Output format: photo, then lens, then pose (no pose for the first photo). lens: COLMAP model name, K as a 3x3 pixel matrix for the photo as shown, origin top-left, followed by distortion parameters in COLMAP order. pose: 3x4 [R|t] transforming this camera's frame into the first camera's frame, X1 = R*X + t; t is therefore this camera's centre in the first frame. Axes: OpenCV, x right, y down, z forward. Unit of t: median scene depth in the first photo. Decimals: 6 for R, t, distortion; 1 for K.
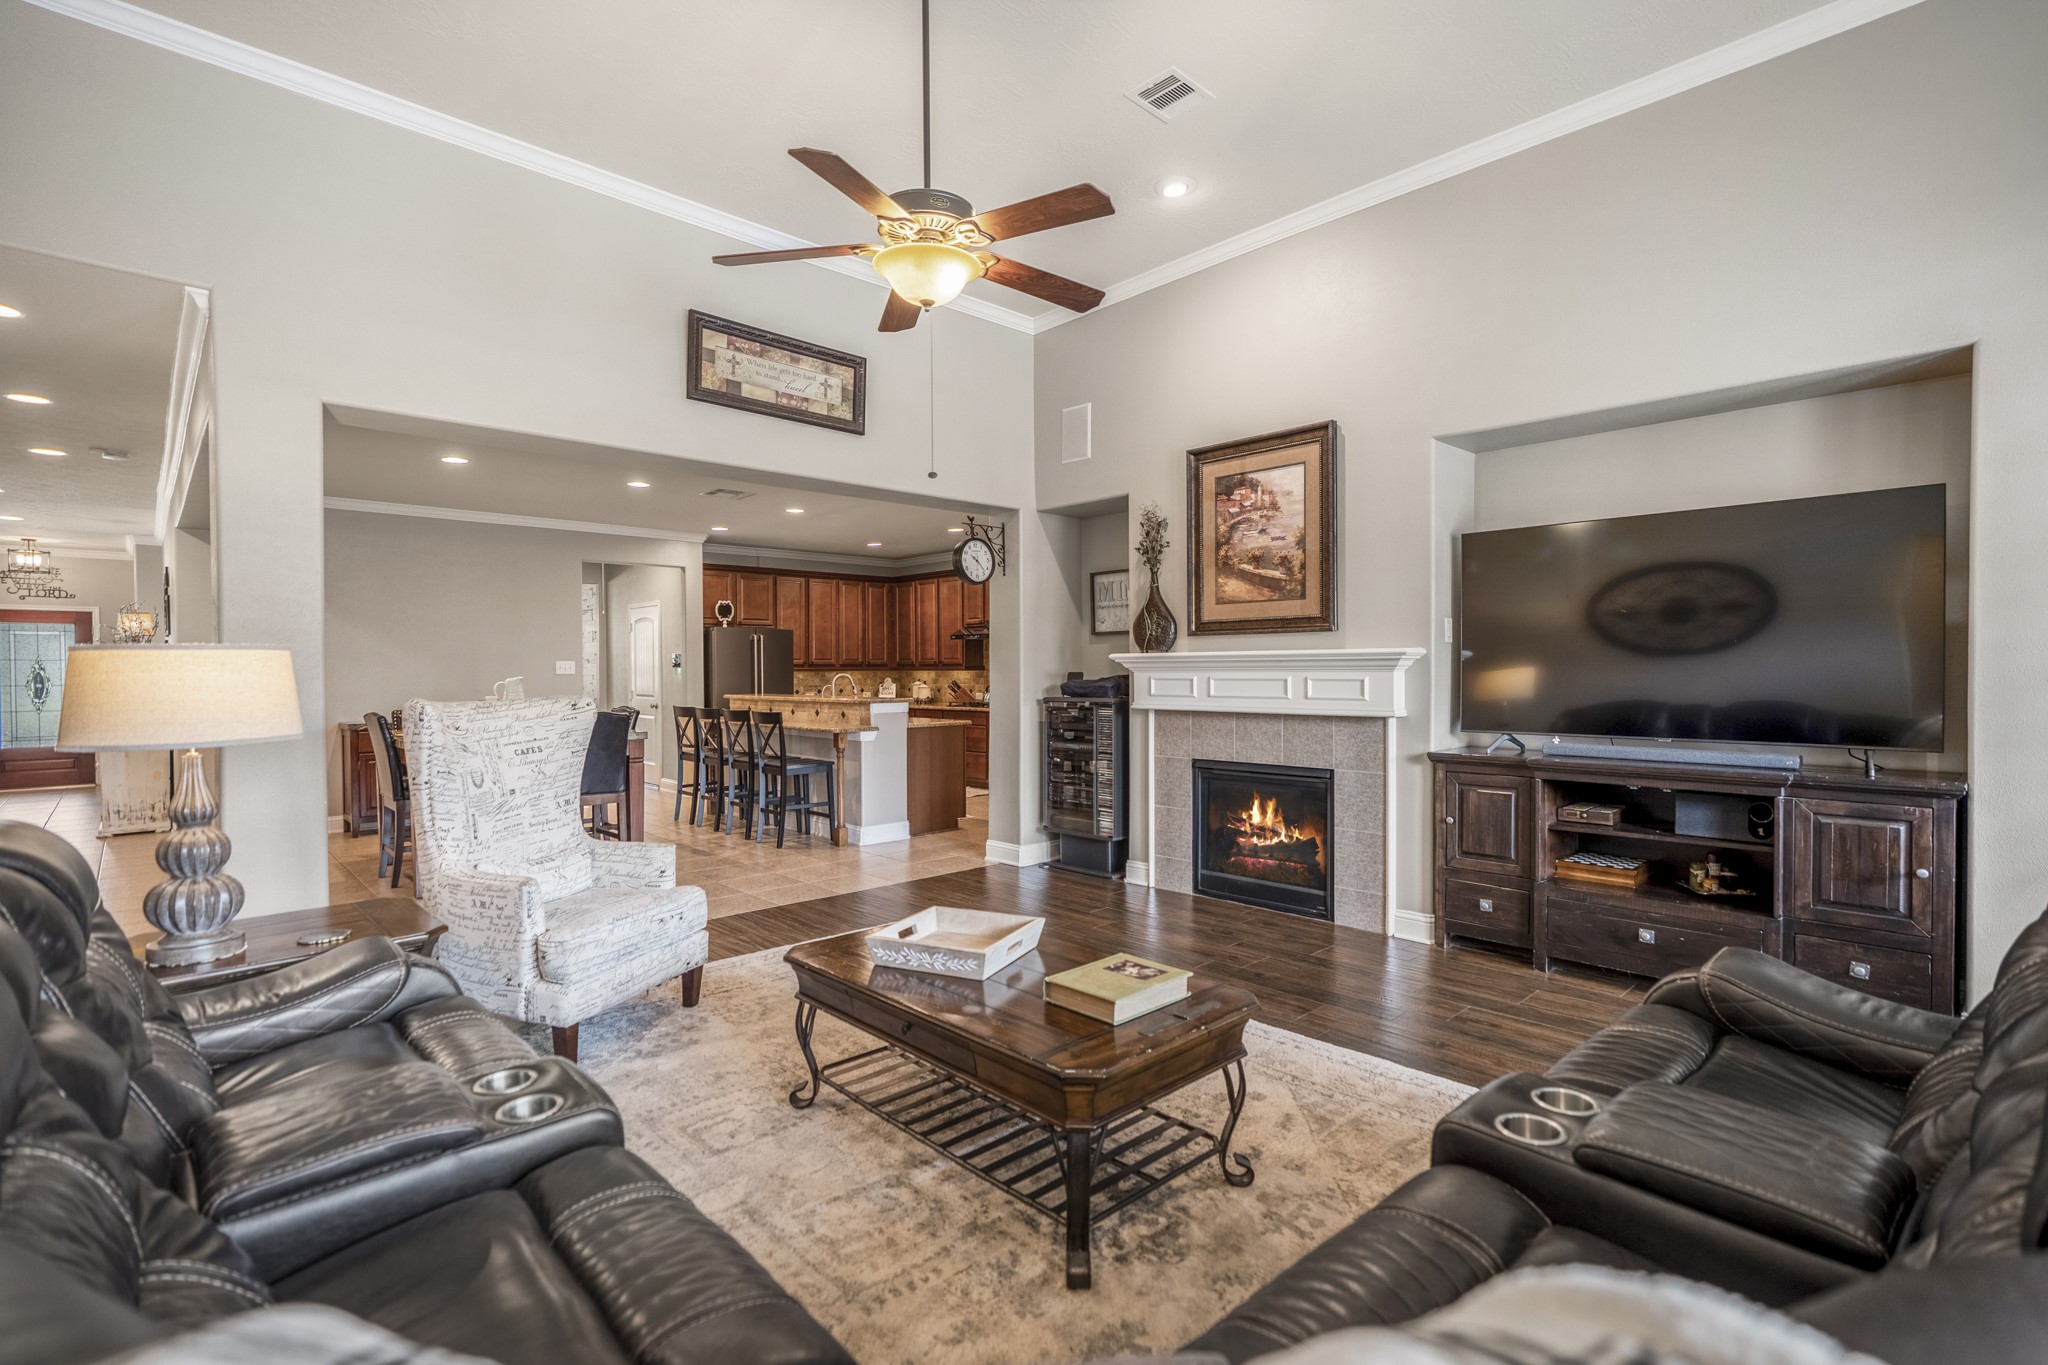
lens RADIAL K [[957.1, 0, 1024.4], [0, 957.1, 685.0], [0, 0, 1]] dist [-0.005811, 0.000658]
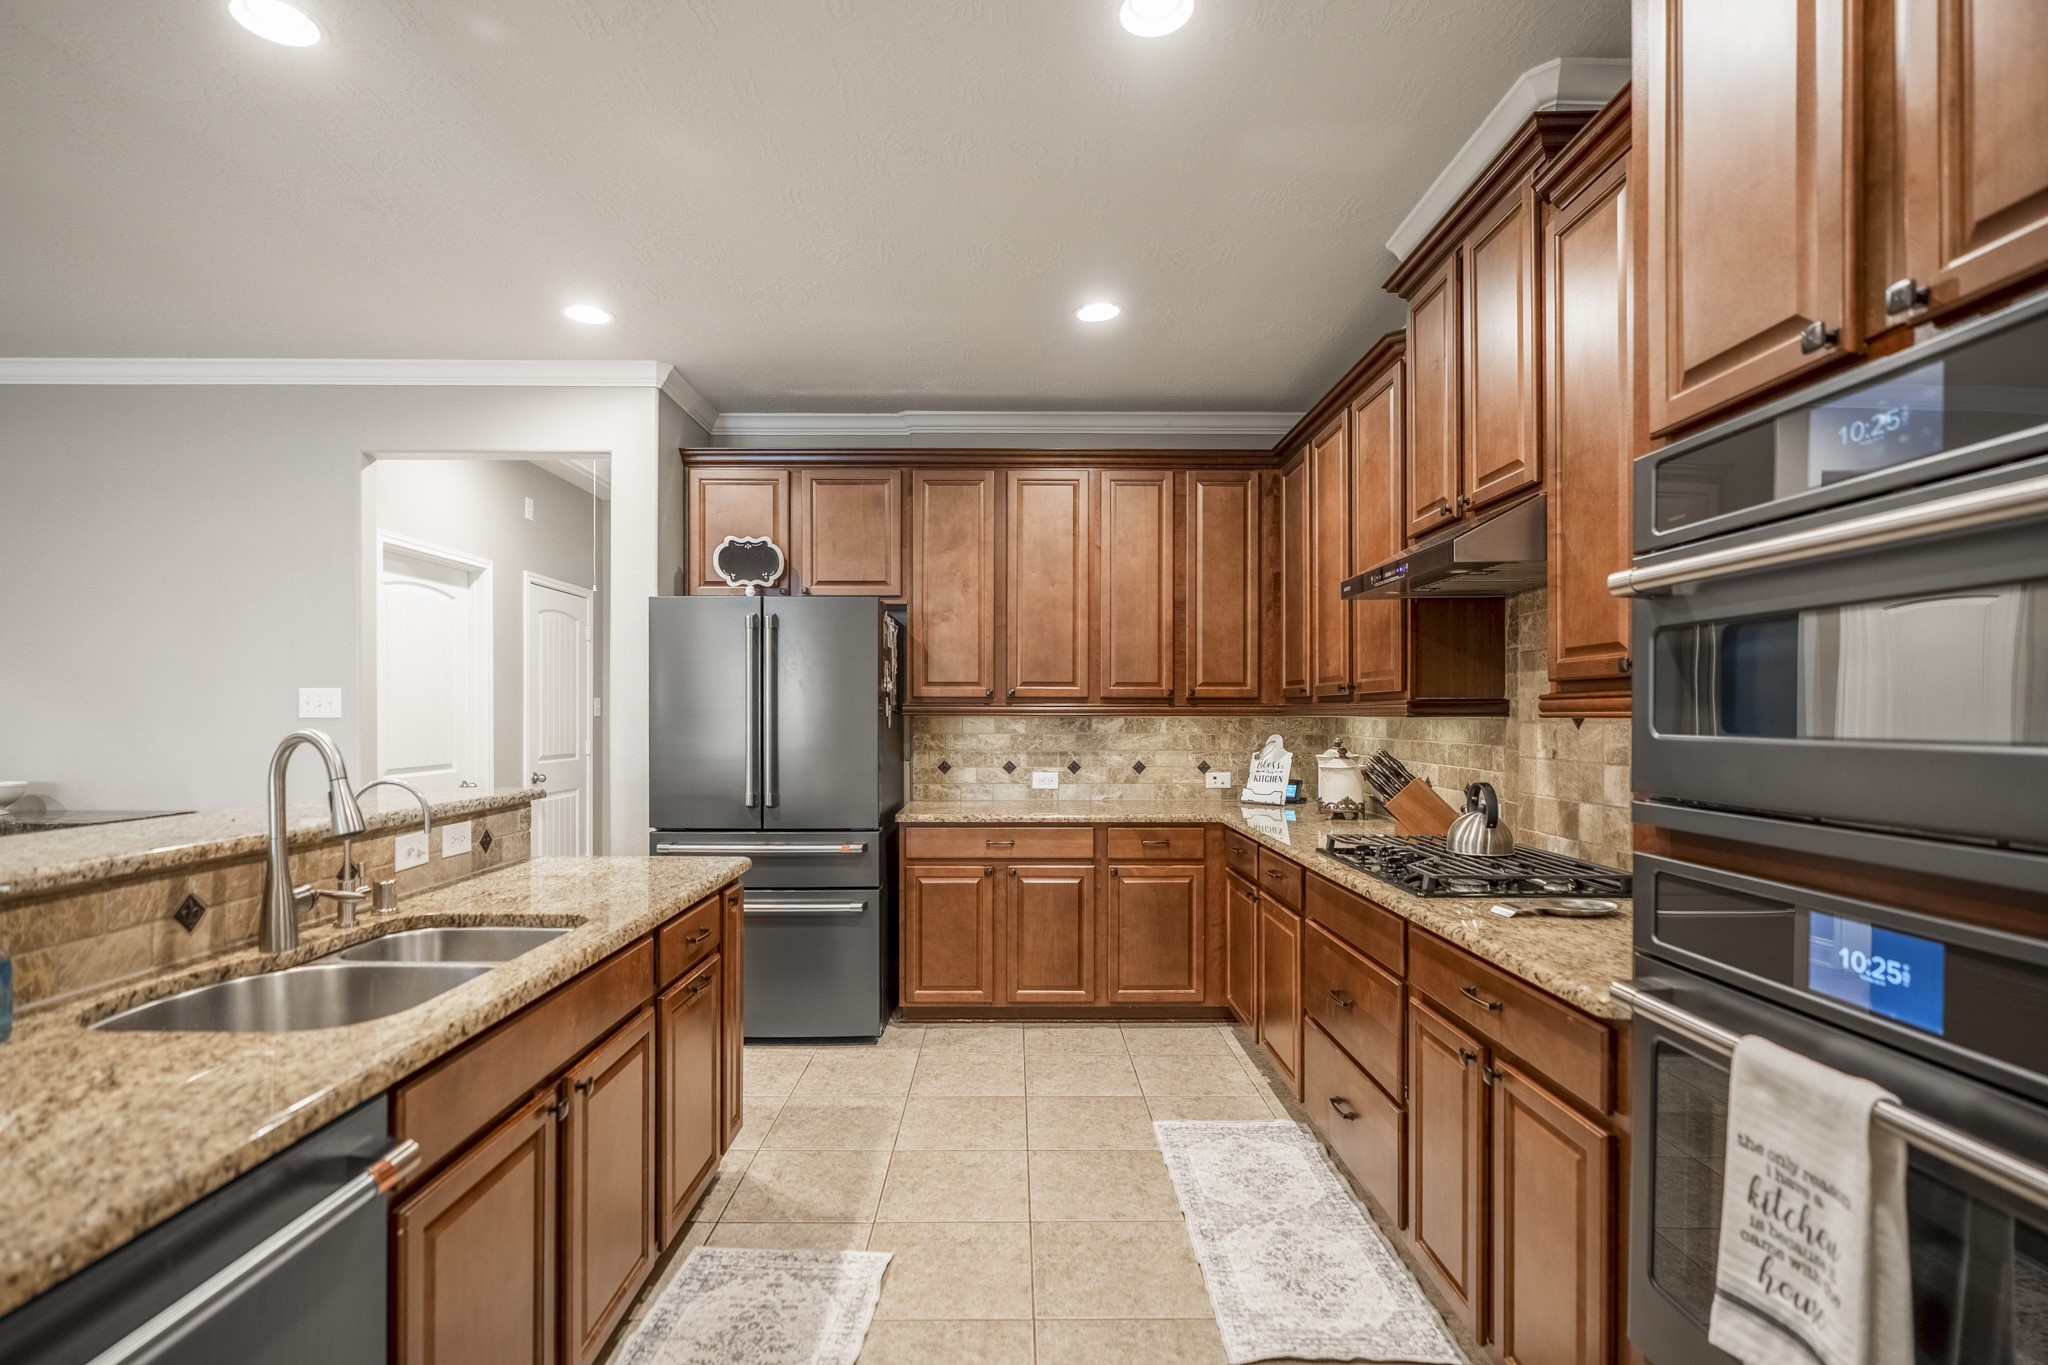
lens RADIAL K [[957.1, 0, 1039.4], [0, 957.1, 705.2], [0, 0, 1]] dist [-0.005811, 0.000658]
pose [[0.743272, -0.000387, -0.668989, 0.035898], [-0.016625, 0.999680, -0.019050, -0.011409], [0.668783, 0.025282, 0.743028, 0.727511]]
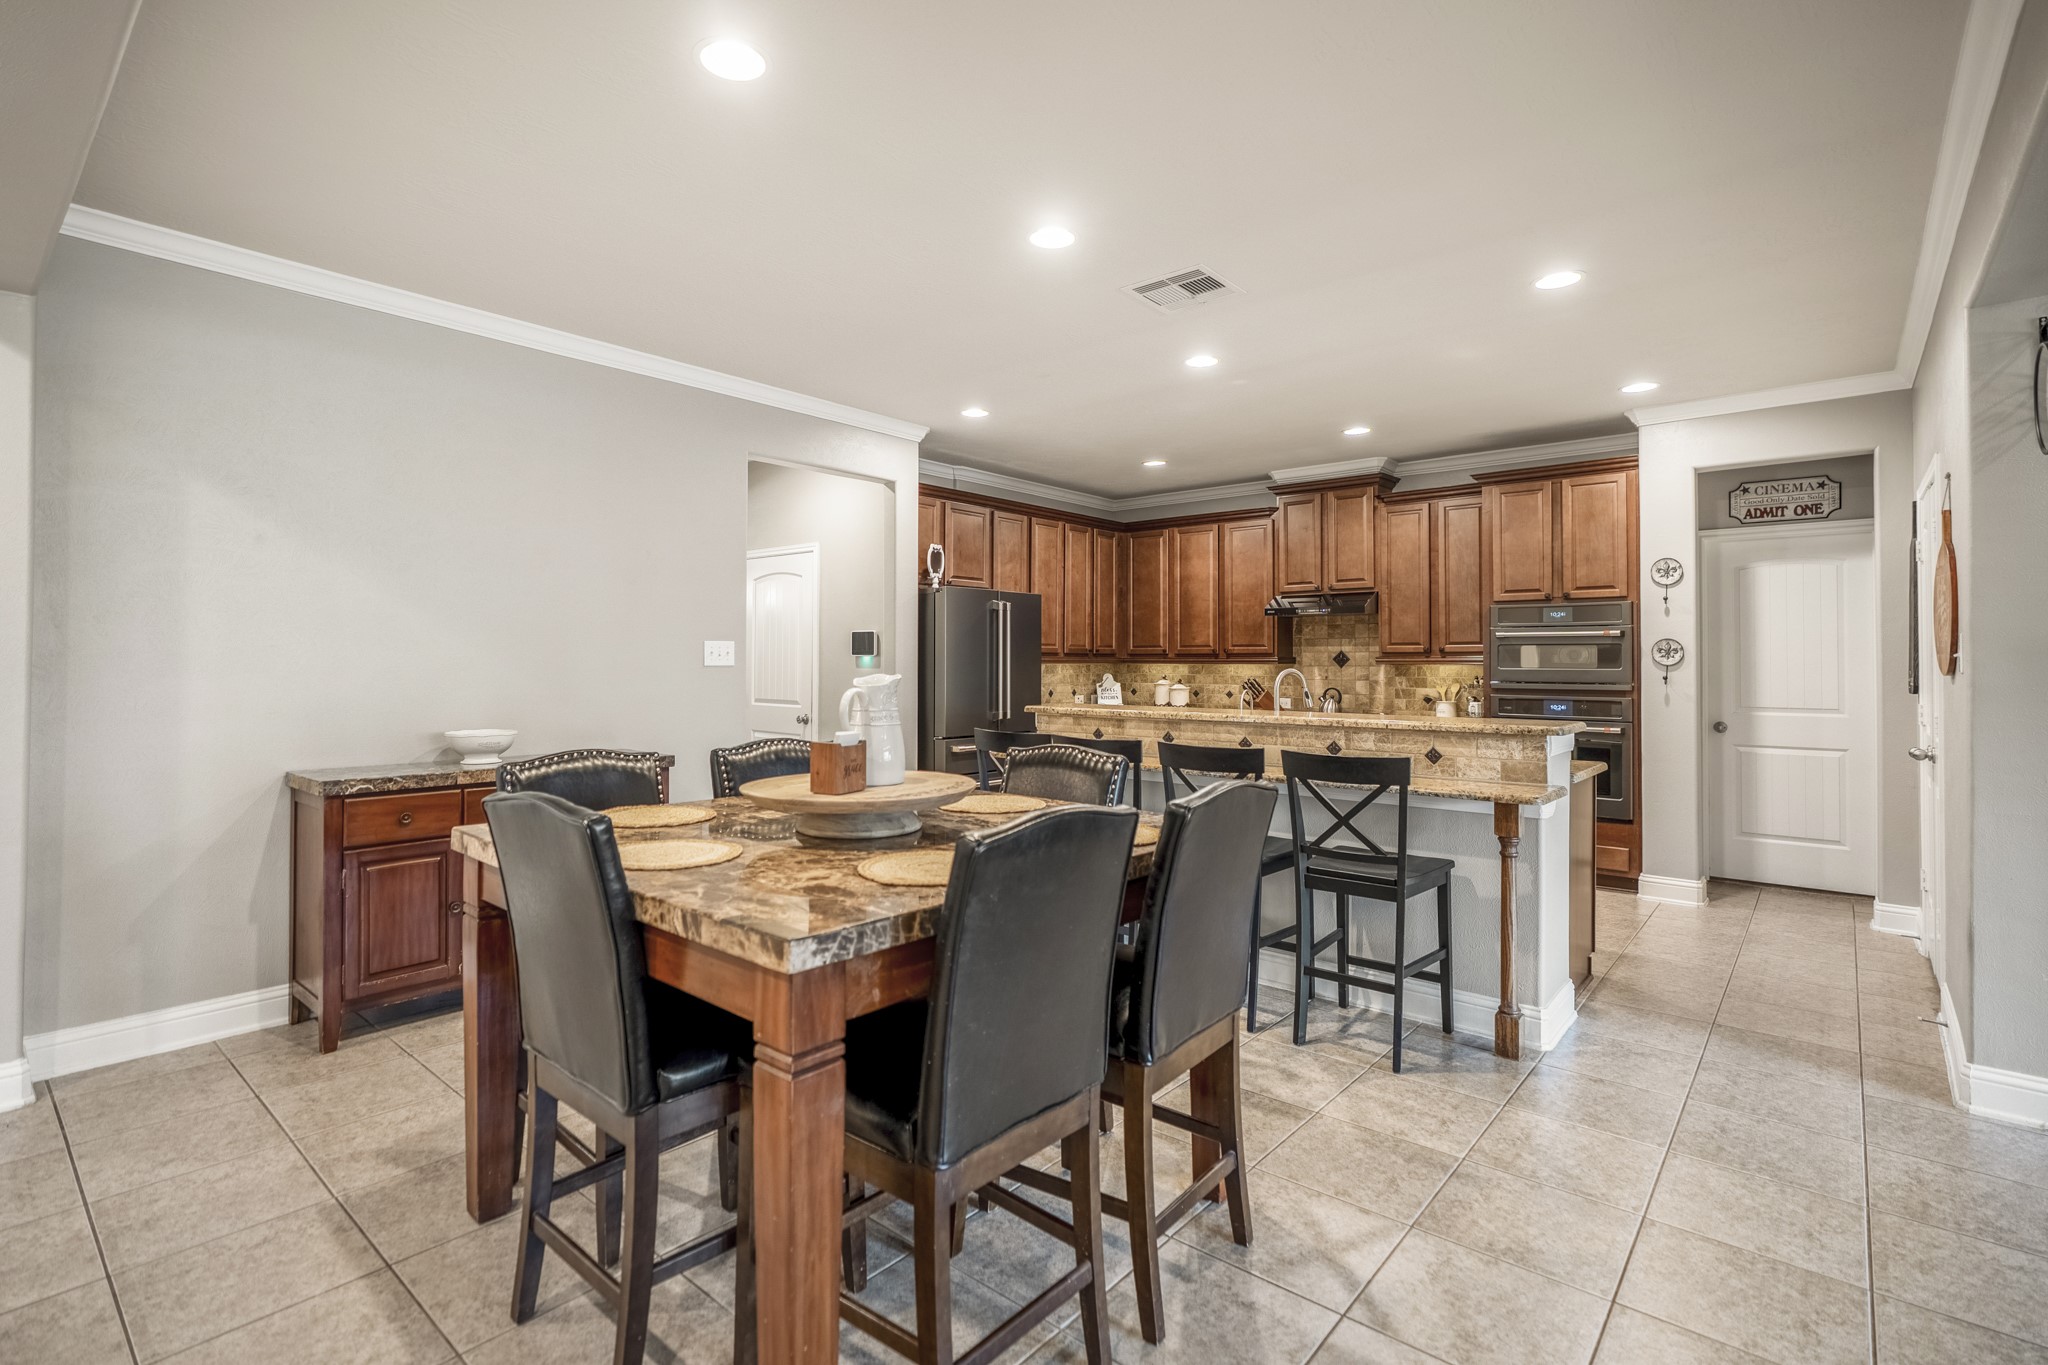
lens RADIAL K [[957.1, 0, 998.7], [0, 957.1, 640.2], [0, 0, 1]] dist [-0.005811, 0.000658]
pose [[0.994740, 0.010193, 0.101925, -0.309676], [-0.006044, 0.999144, -0.040933, -0.003544], [-0.102255, 0.040102, 0.993950, 0.373403]]
